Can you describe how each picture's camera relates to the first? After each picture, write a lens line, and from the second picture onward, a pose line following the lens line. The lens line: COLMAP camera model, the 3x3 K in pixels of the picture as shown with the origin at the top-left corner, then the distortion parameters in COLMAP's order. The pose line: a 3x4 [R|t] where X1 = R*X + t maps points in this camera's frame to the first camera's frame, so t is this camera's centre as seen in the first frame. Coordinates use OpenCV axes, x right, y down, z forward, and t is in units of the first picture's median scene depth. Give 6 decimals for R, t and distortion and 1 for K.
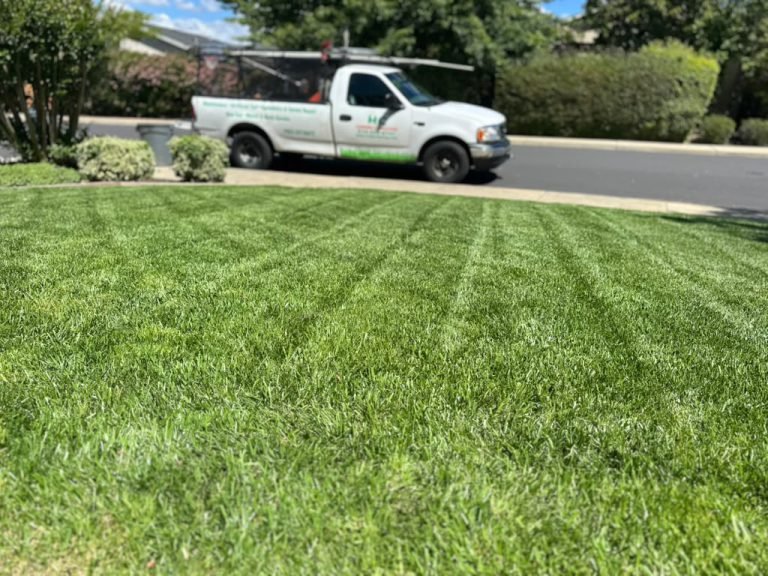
lens RADIAL K [[533.6, 0, 392.6], [0, 533.6, 288.5], [0, 0, 1]] dist [0.059758, -0.068229]
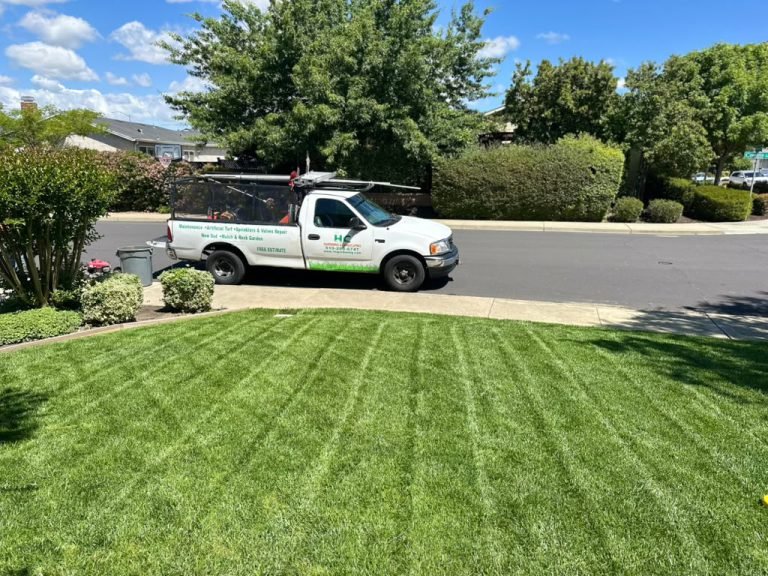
lens RADIAL K [[529.5, 0, 384.0], [0, 529.5, 288.0], [0, 0, 1]] dist [0.062661, -0.062353]
pose [[0.994112, -0.049591, 0.096343, -0.053842], [0.059842, 0.992498, -0.106611, -0.086036], [-0.090334, 0.111749, 0.989622, -0.098491]]
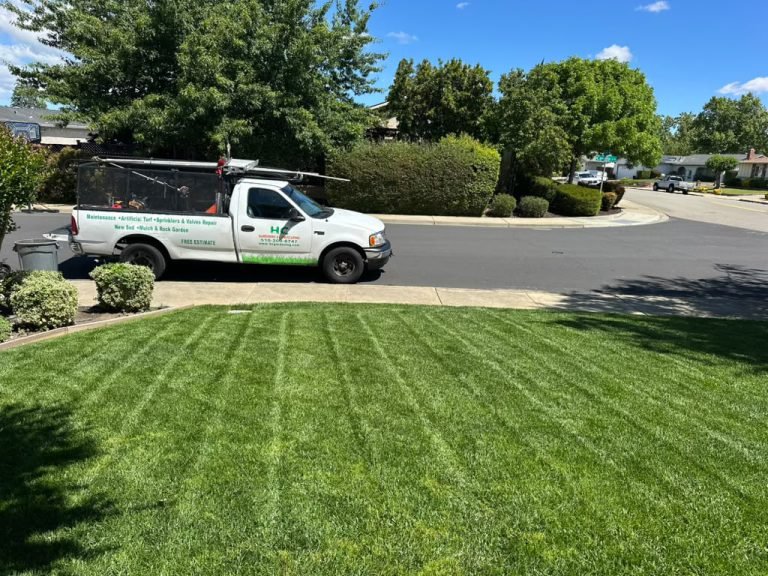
lens RADIAL K [[528.8, 0, 381.8], [0, 528.8, 295.5], [0, 0, 1]] dist [0.062464, -0.060245]
pose [[0.935222, -0.083764, 0.344012, -0.215198], [0.110620, 0.992100, -0.059162, -0.095033], [-0.336339, 0.093385, 0.937100, -0.068138]]
